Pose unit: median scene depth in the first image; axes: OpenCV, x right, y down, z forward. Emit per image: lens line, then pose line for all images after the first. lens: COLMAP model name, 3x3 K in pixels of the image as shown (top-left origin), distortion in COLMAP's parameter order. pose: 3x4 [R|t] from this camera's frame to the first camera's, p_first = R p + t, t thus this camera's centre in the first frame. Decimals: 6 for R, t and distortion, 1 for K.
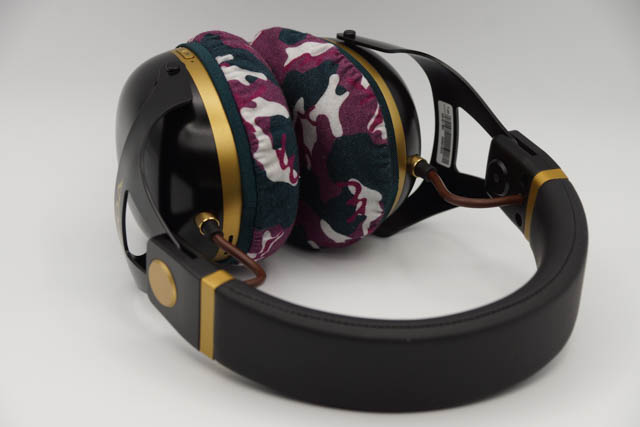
lens RADIAL K [[2072.9, 0, 320.0], [0, 2072.9, 213.5], [0, 0, 1]] dist [0.077306, -0.133845]
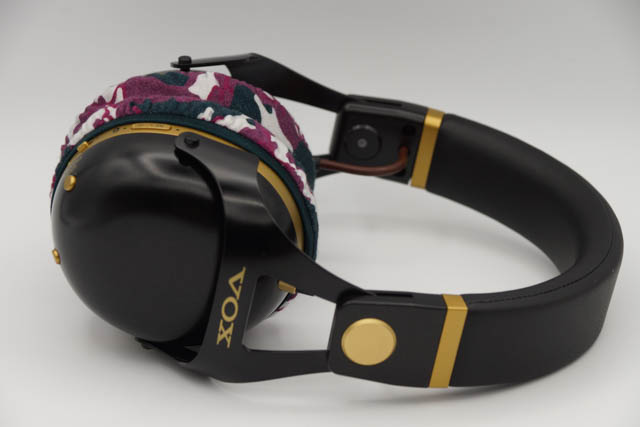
lens RADIAL K [[2072.9, 0, 320.0], [0, 2072.9, 213.5], [0, 0, 1]] dist [0.077306, -0.133845]
pose [[0.519020, -0.358383, 0.776003, -0.729048], [0.339854, 0.919536, 0.197365, -0.194198], [-0.784295, 0.161291, 0.599055, 0.423346]]
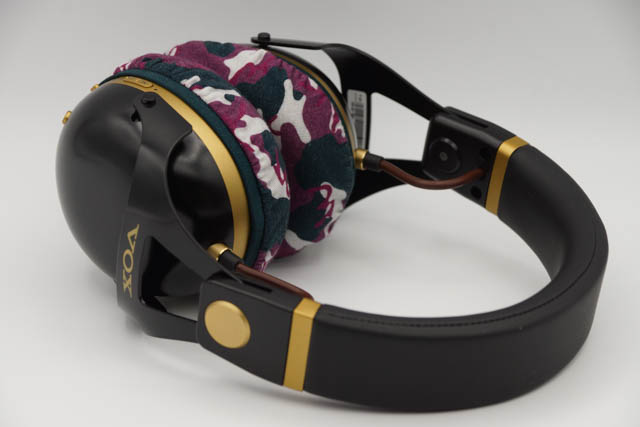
lens RADIAL K [[2072.9, 0, 320.0], [0, 2072.9, 213.5], [0, 0, 1]] dist [0.077306, -0.133845]
pose [[0.898557, -0.181083, 0.399755, -0.379813], [0.171583, 0.983355, 0.059766, -0.061152], [-0.403924, 0.014888, 0.914671, 0.107286]]
